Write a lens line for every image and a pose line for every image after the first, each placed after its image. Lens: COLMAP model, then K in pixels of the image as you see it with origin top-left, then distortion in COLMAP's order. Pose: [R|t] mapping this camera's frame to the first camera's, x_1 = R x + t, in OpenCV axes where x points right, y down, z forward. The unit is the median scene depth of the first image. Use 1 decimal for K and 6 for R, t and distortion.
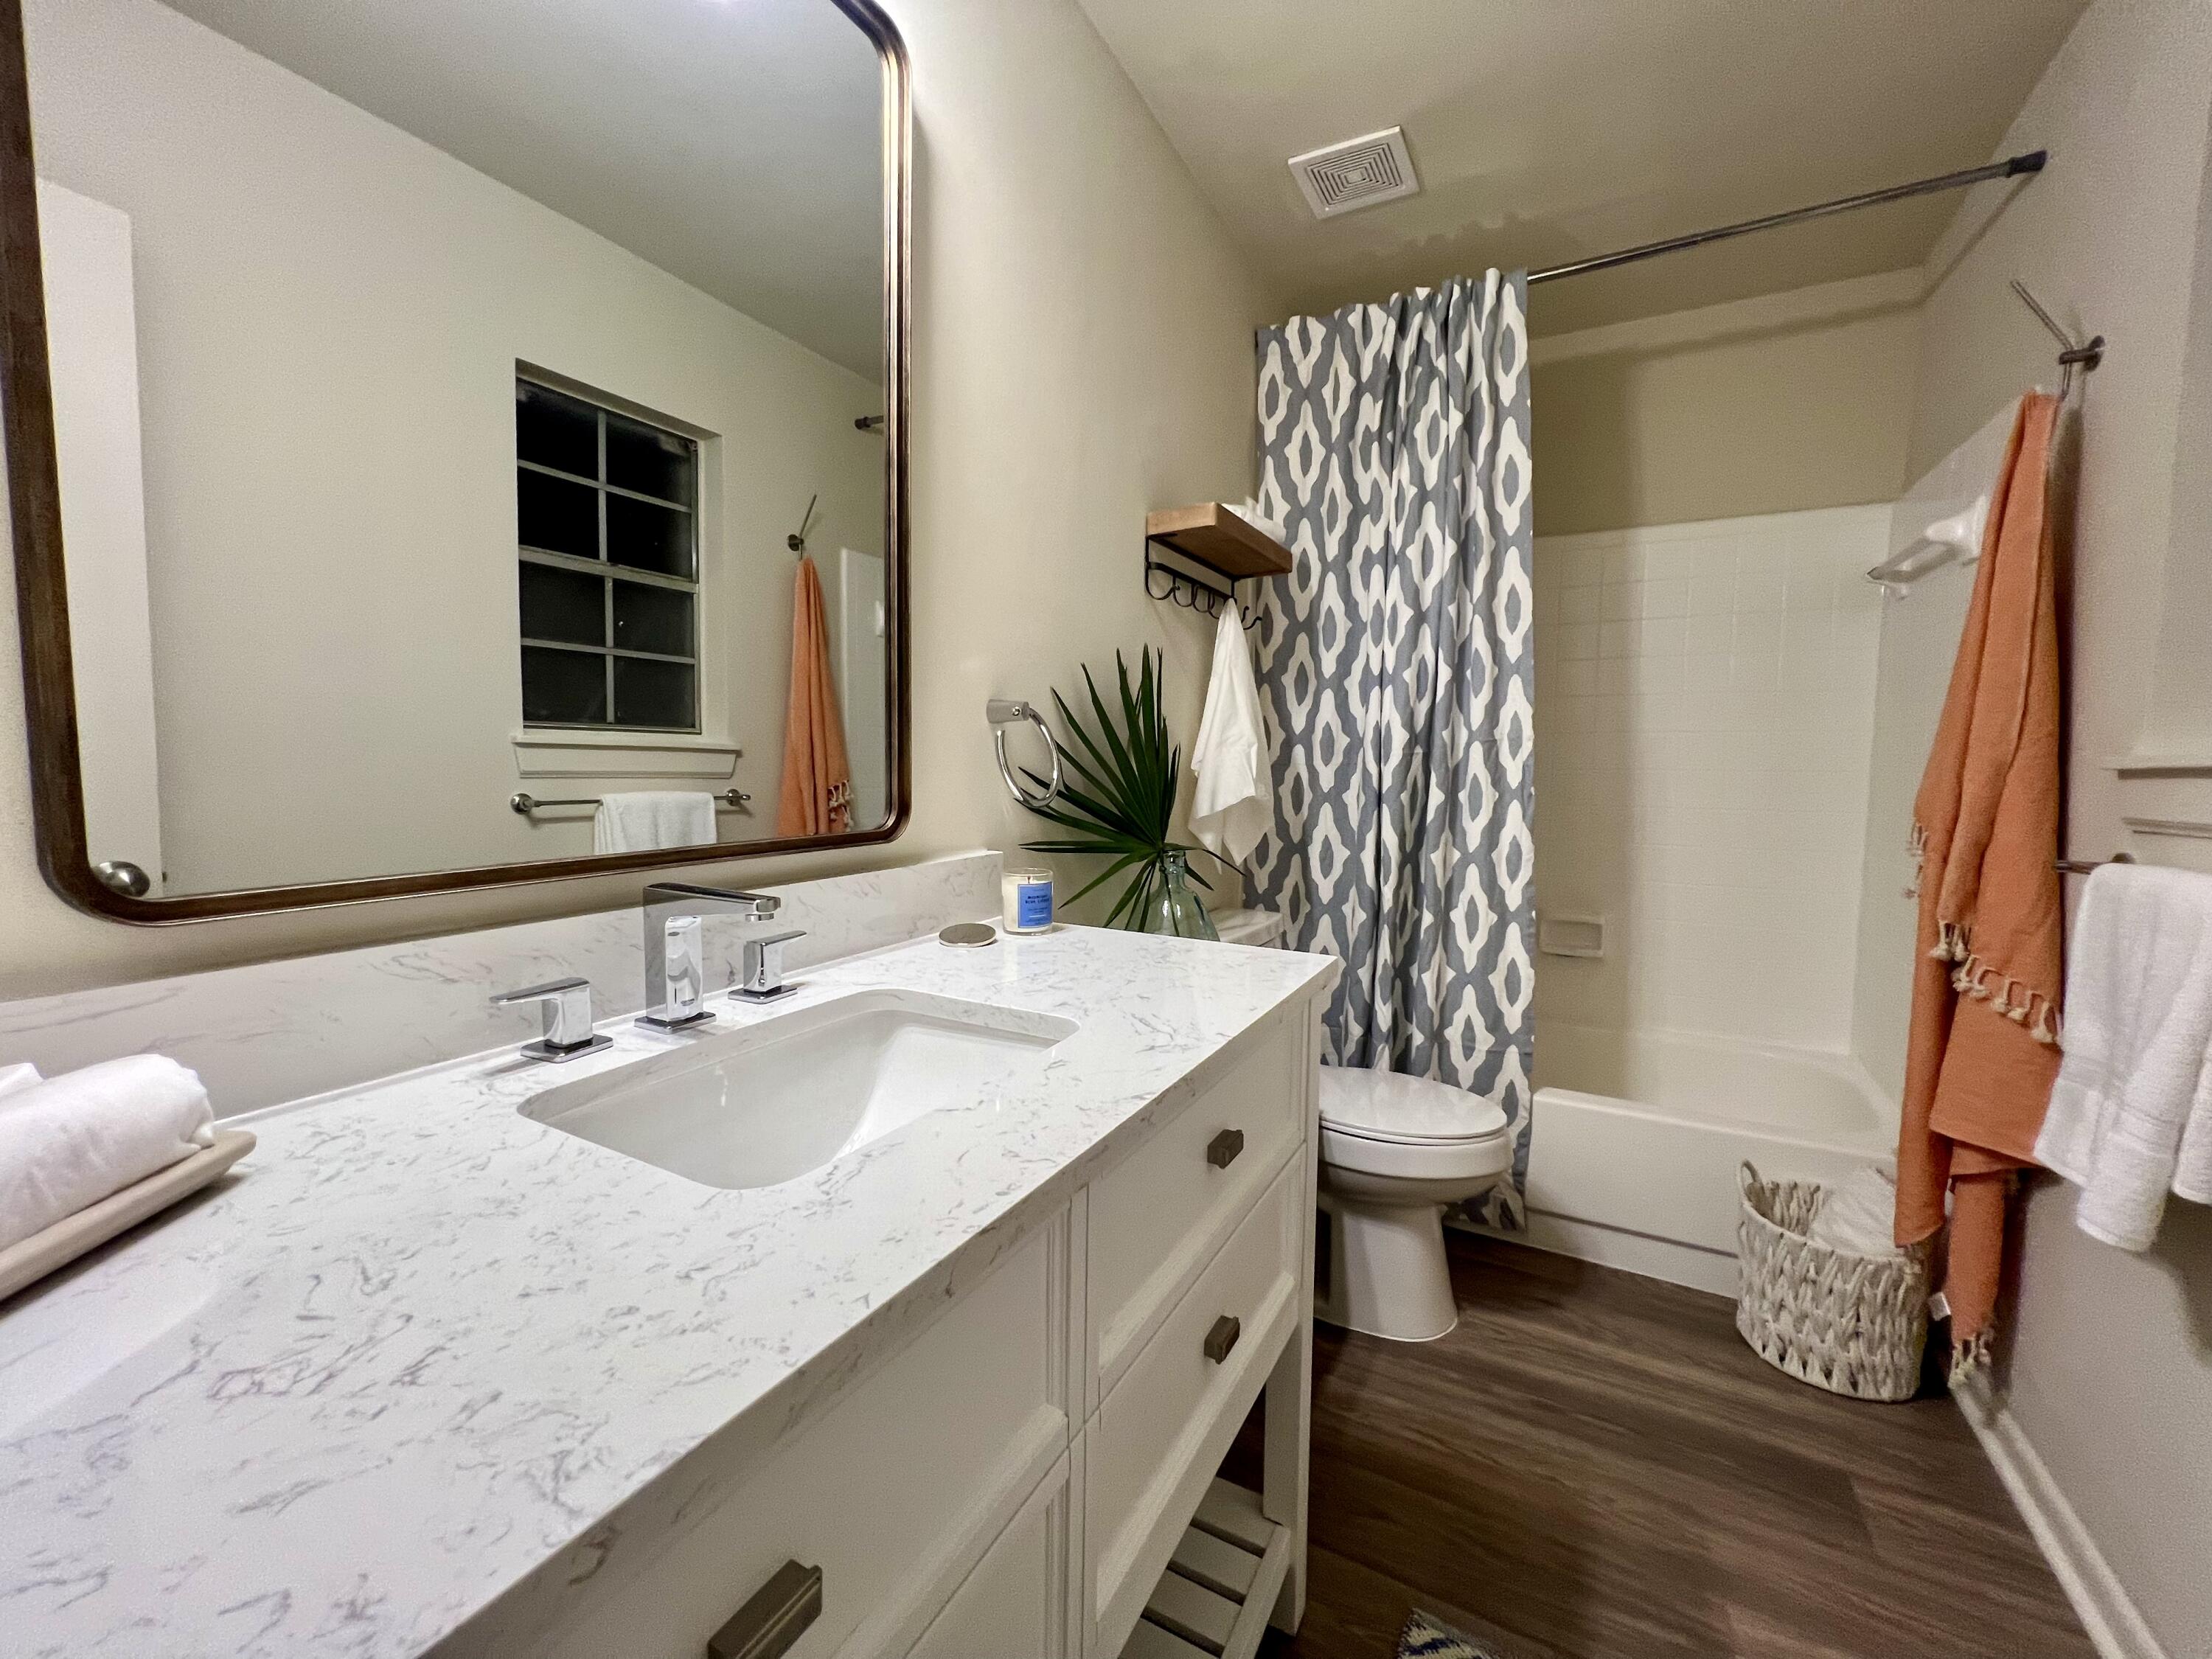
lens RADIAL K [[880.4, 0, 1106.2], [0, 880.4, 821.0], [0, 0, 1]] dist [-0.000488, 0.000008]
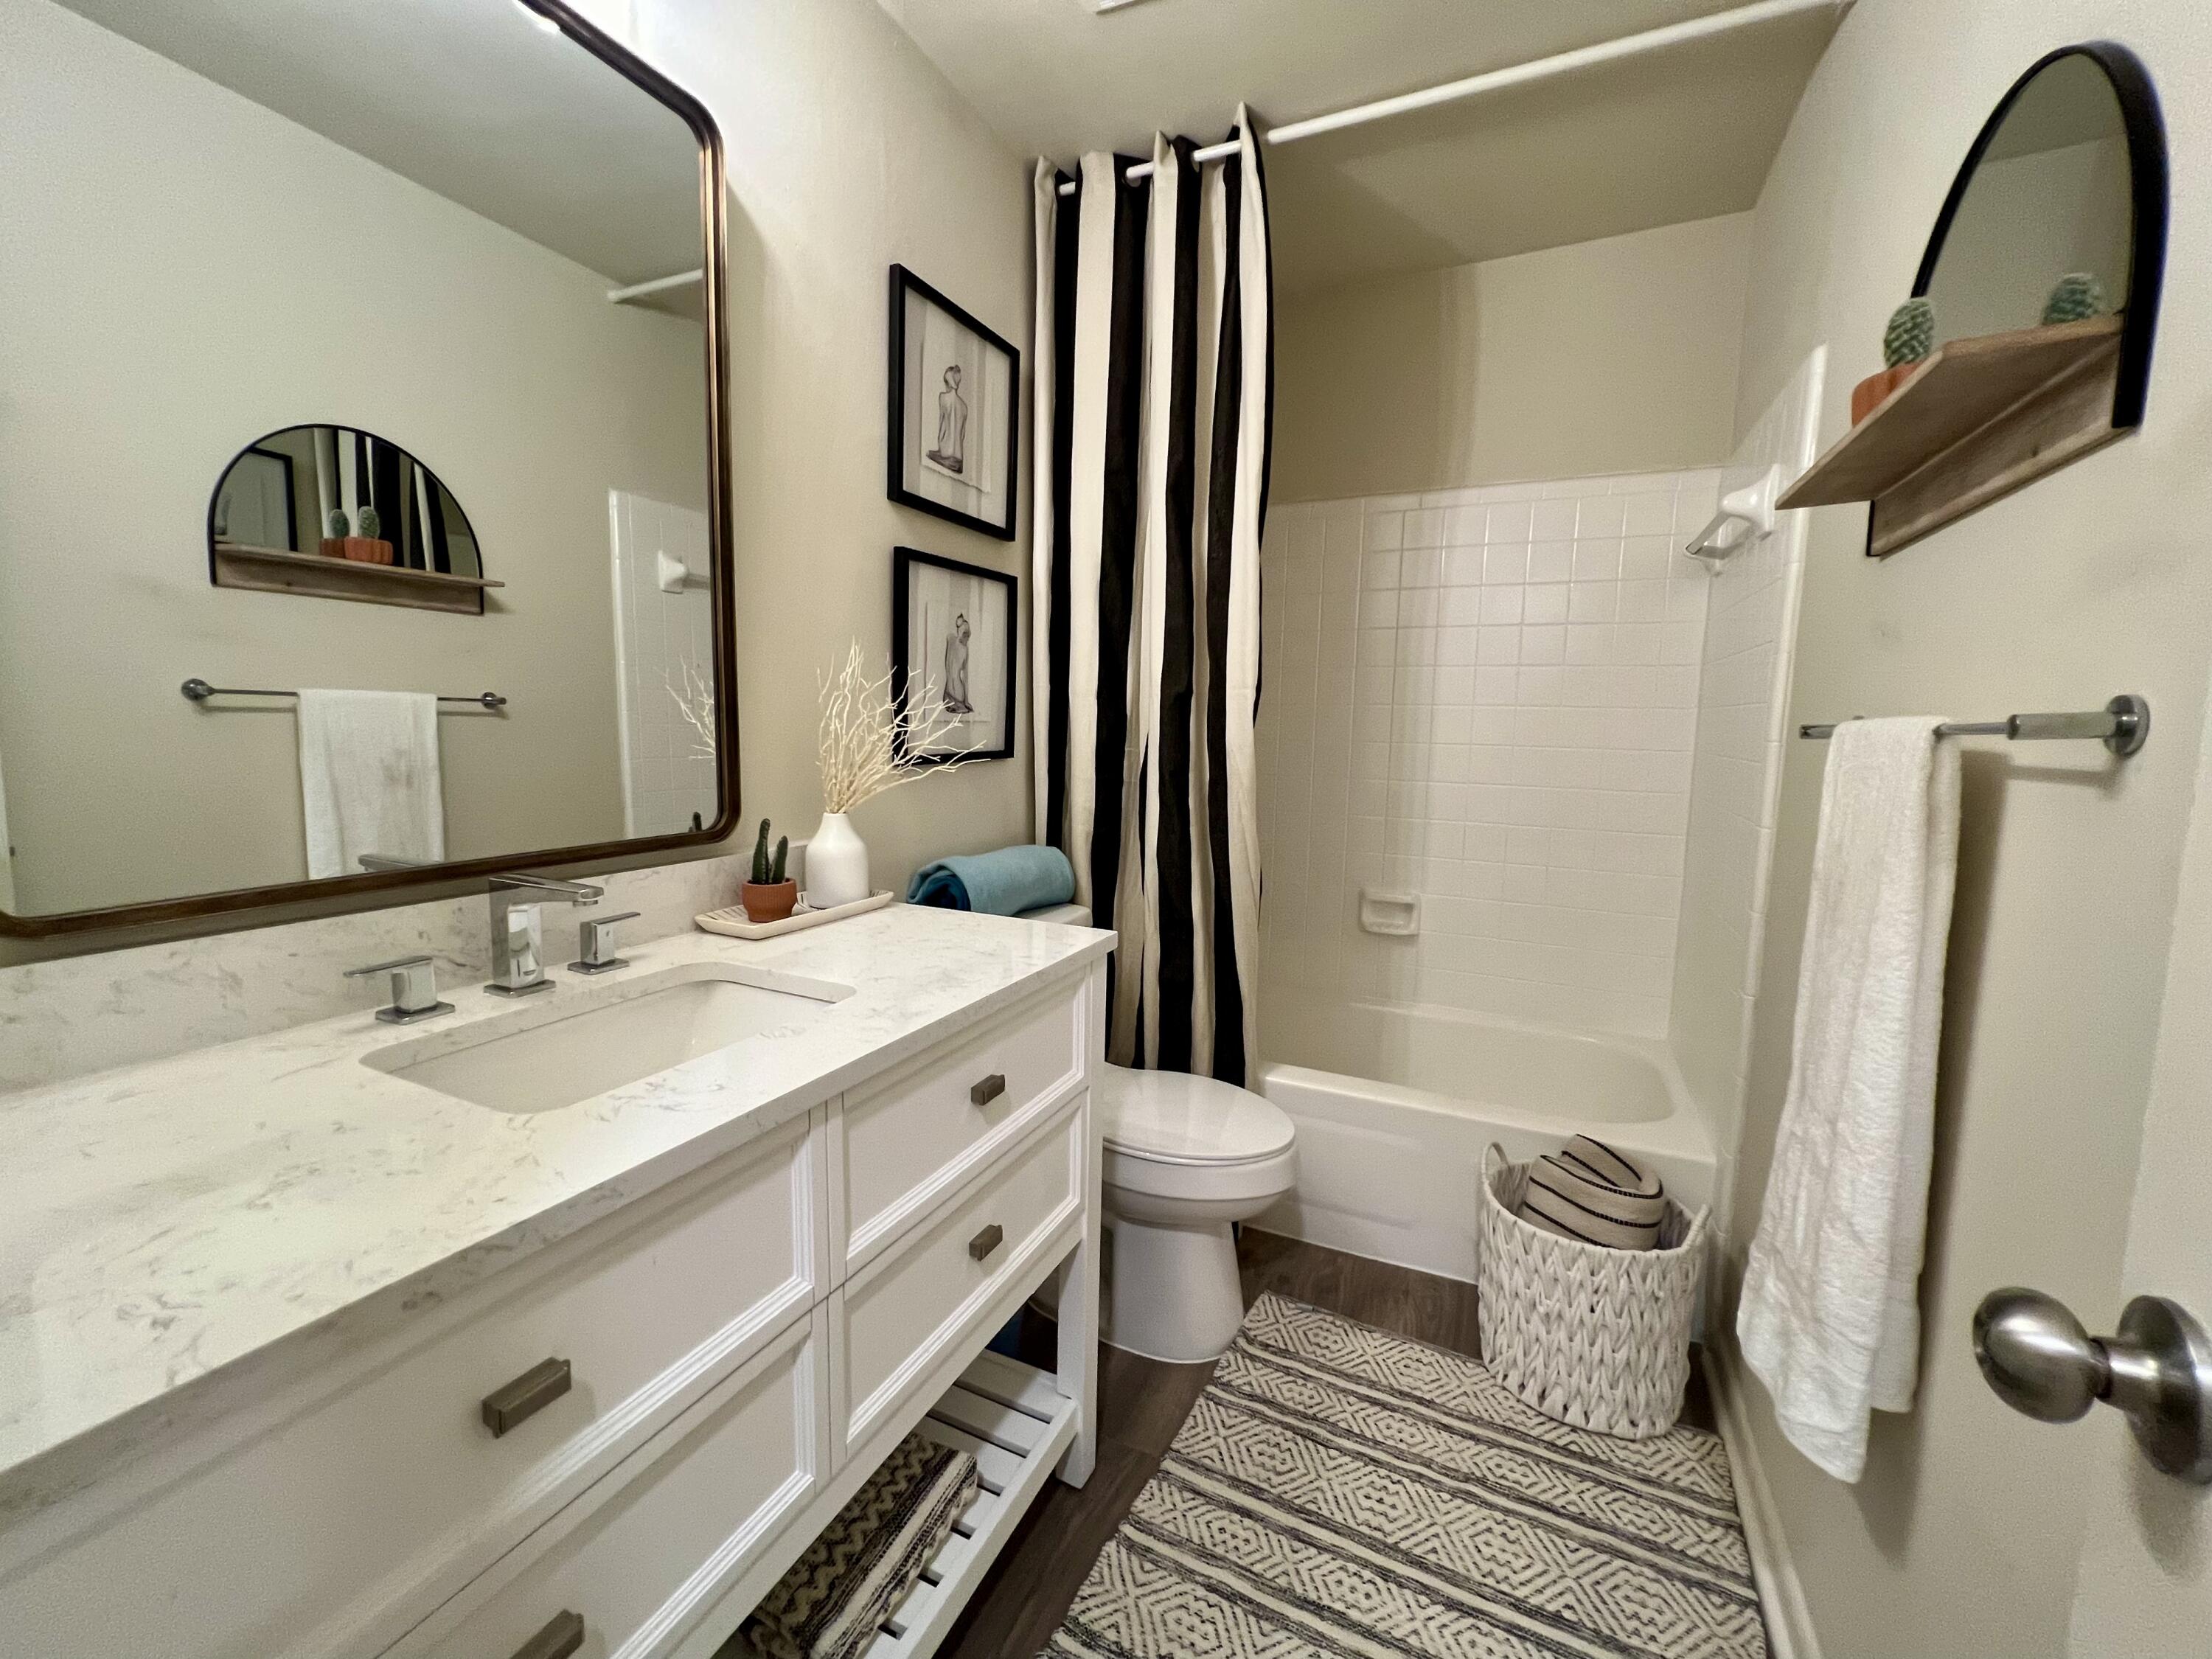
lens RADIAL K [[880.4, 0, 1108.1], [0, 880.4, 829.8], [0, 0, 1]] dist [-0.000488, 0.000008]
pose [[0.997019, 0.017836, 0.075067, 0.213121], [-0.022165, 0.998114, 0.057239, -0.073830], [-0.073905, -0.058733, 0.995534, -0.233995]]
